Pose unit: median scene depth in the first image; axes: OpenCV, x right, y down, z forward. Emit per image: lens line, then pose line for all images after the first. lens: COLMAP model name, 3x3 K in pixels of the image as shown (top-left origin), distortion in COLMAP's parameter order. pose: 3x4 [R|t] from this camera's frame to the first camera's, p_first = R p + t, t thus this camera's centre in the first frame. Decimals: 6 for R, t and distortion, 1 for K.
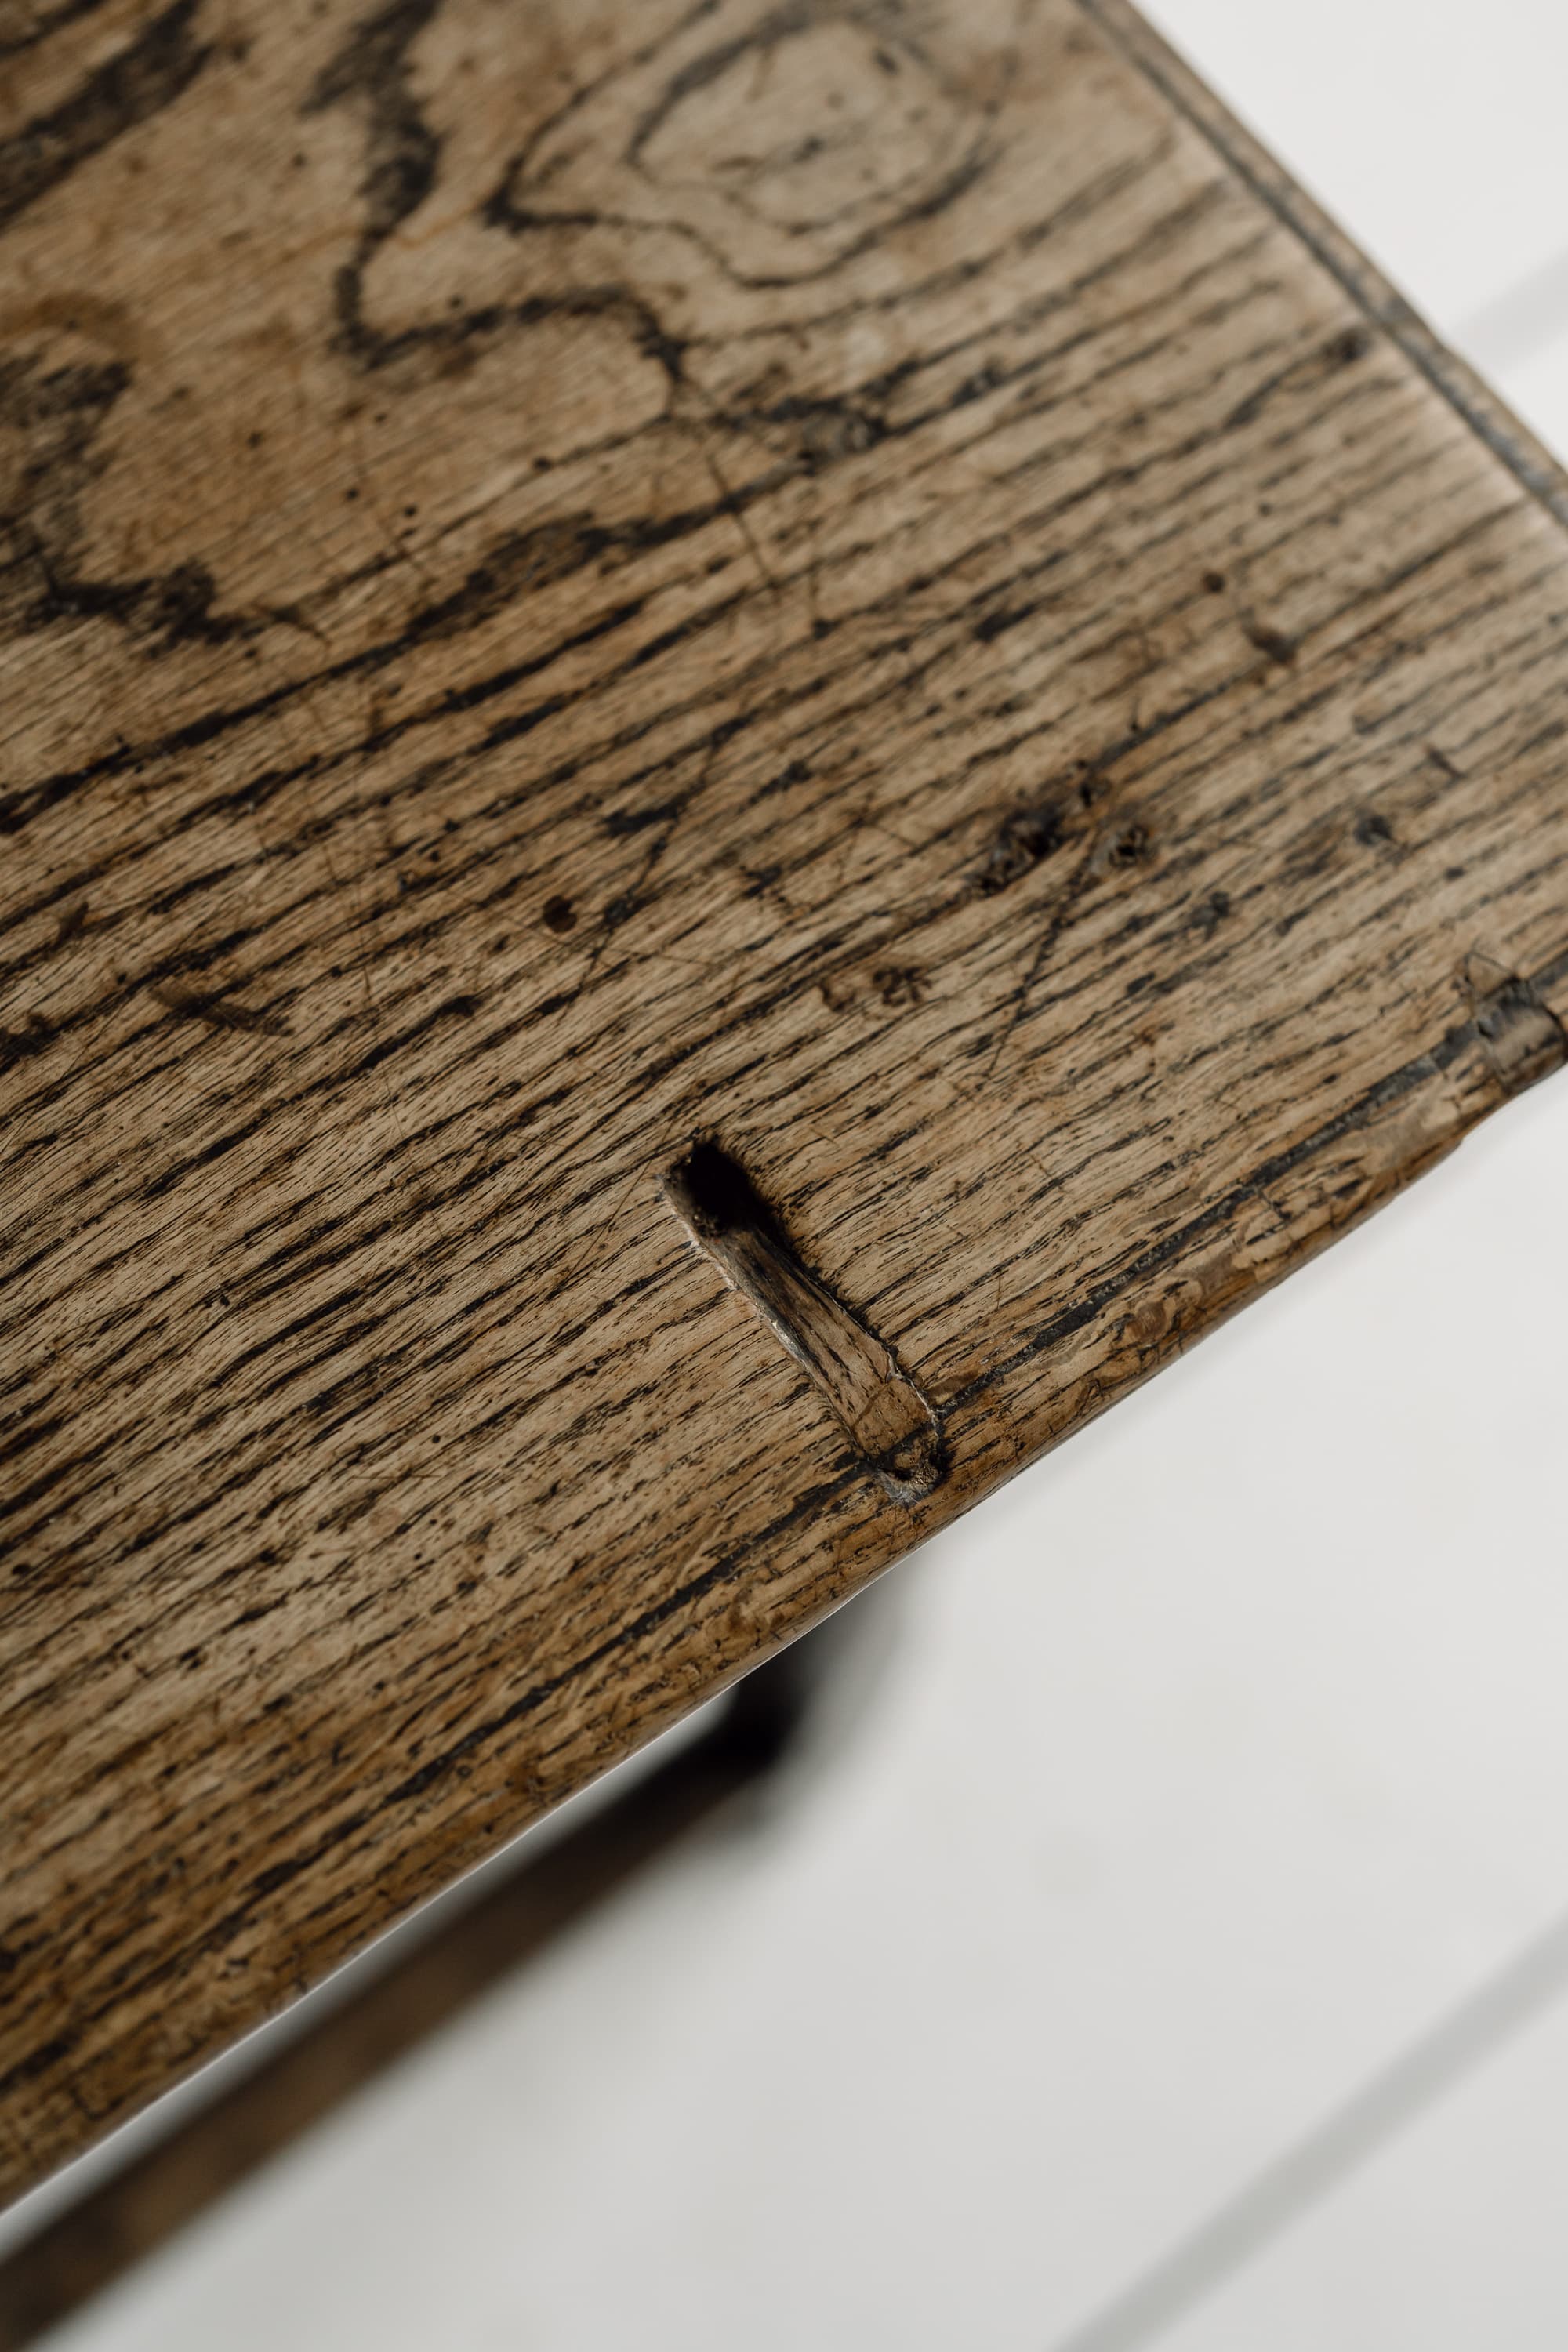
lens RADIAL K [[3555.8, 0, 758.5], [0, 3555.8, 1173.7], [0, 0, 1]] dist [-0.014513, 0.125762]
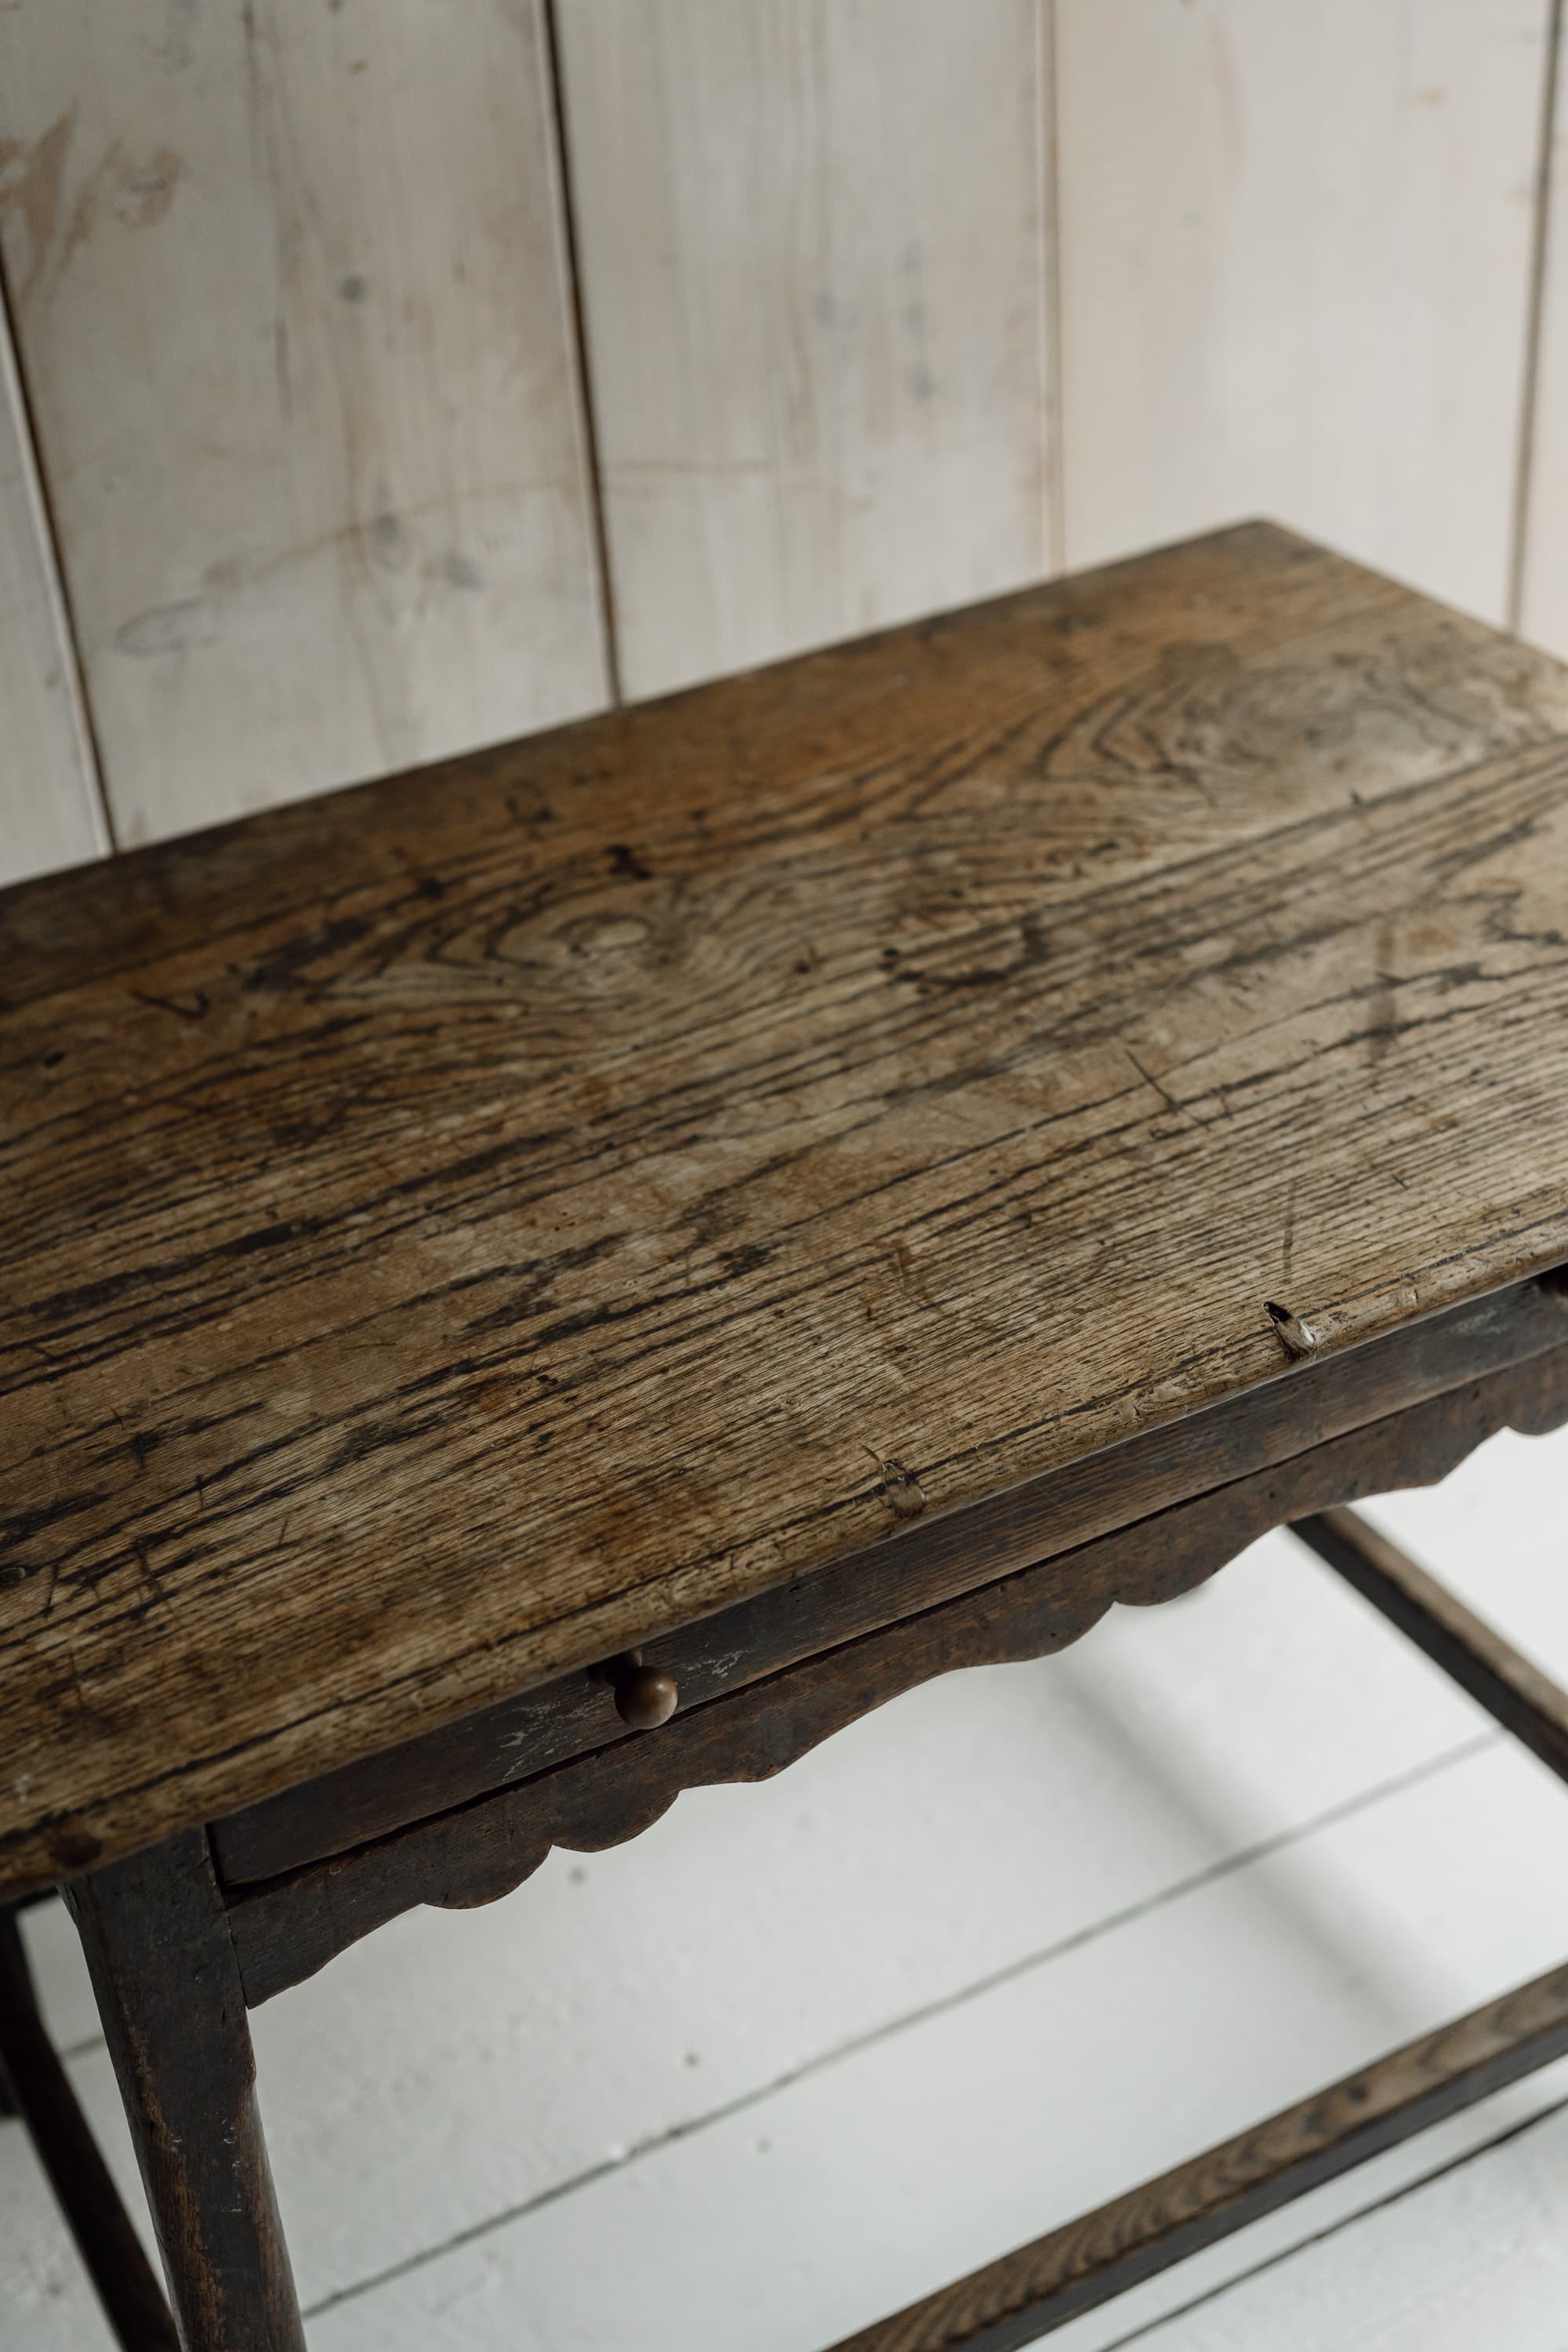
lens RADIAL K [[3266.0, 0, 777.3], [0, 3266.0, 1267.2], [0, 0, 1]] dist [-0.012751, 0.049876]
pose [[0.983068, -0.006022, -0.183144, -0.303640], [-0.096302, 0.833329, -0.544324, 1.626614], [0.155897, 0.552745, 0.818639, -1.179738]]
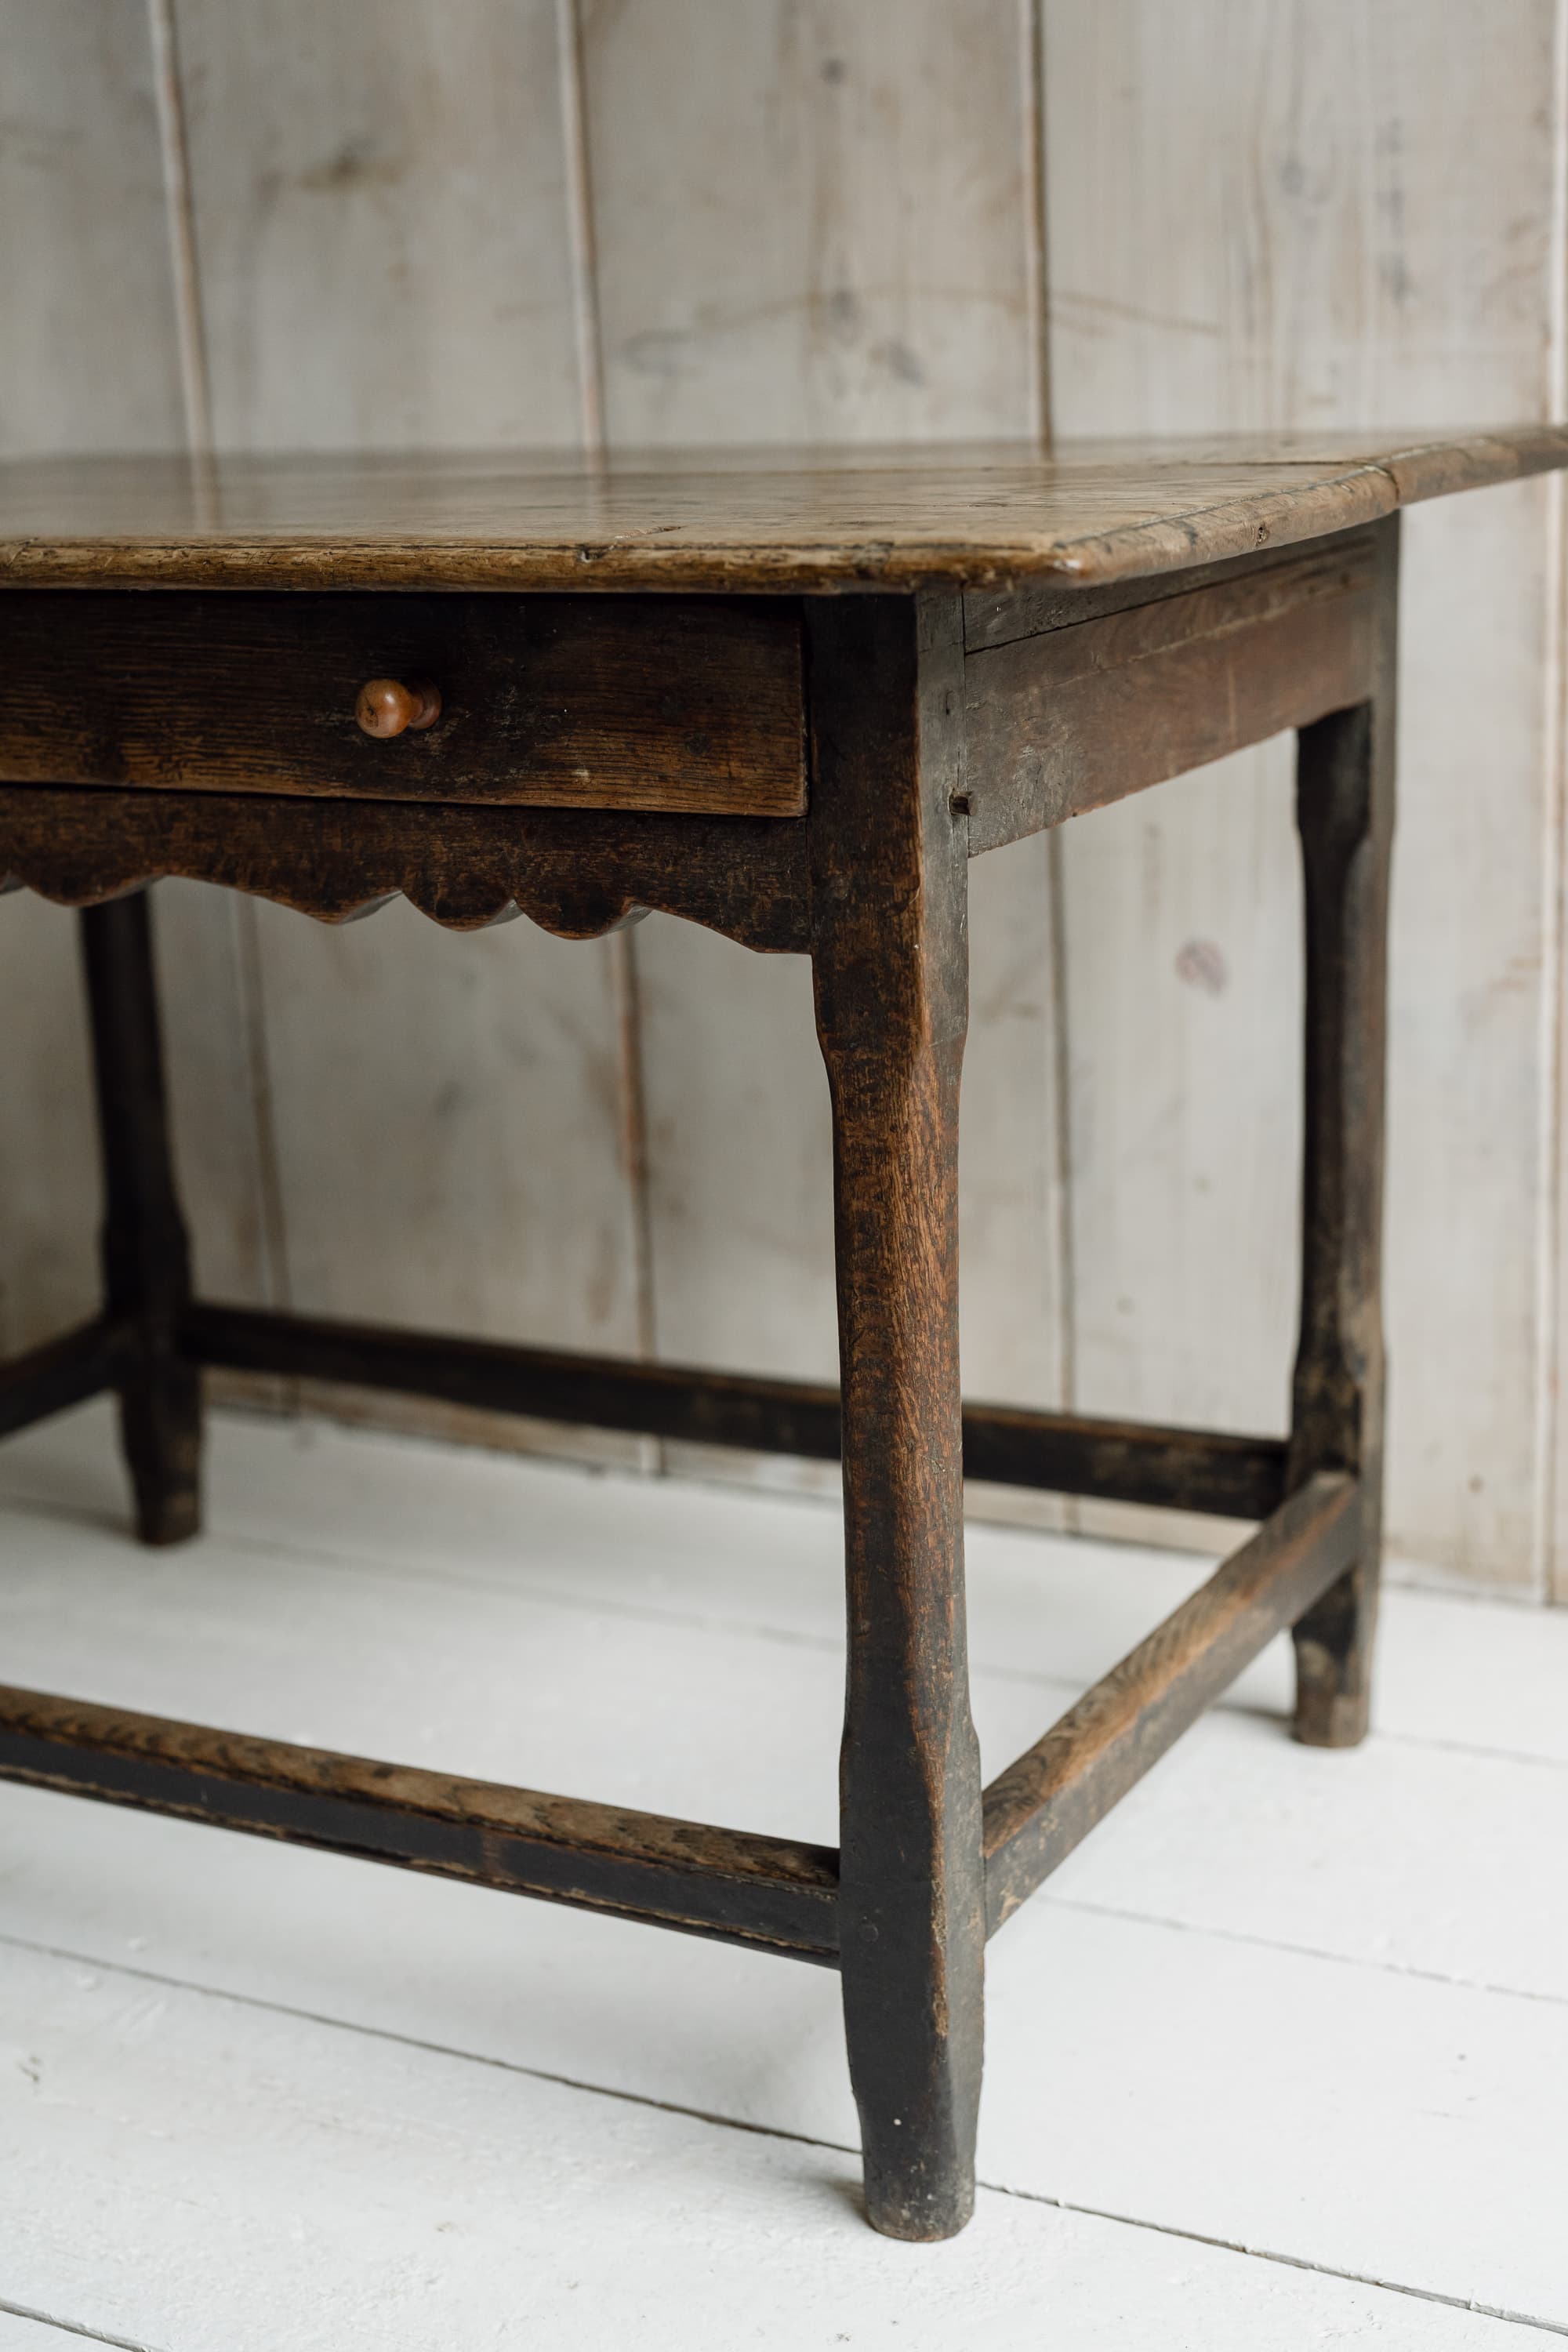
lens RADIAL K [[3382.0, 0, 663.4], [0, 3382.0, 1314.0], [0, 0, 1]] dist [-0.021802, 0.098382]
pose [[0.377742, 0.210655, -0.901629, 2.277240], [-0.837199, 0.493637, -0.235416, 0.862939], [0.395486, 0.843769, 0.362828, 0.548466]]
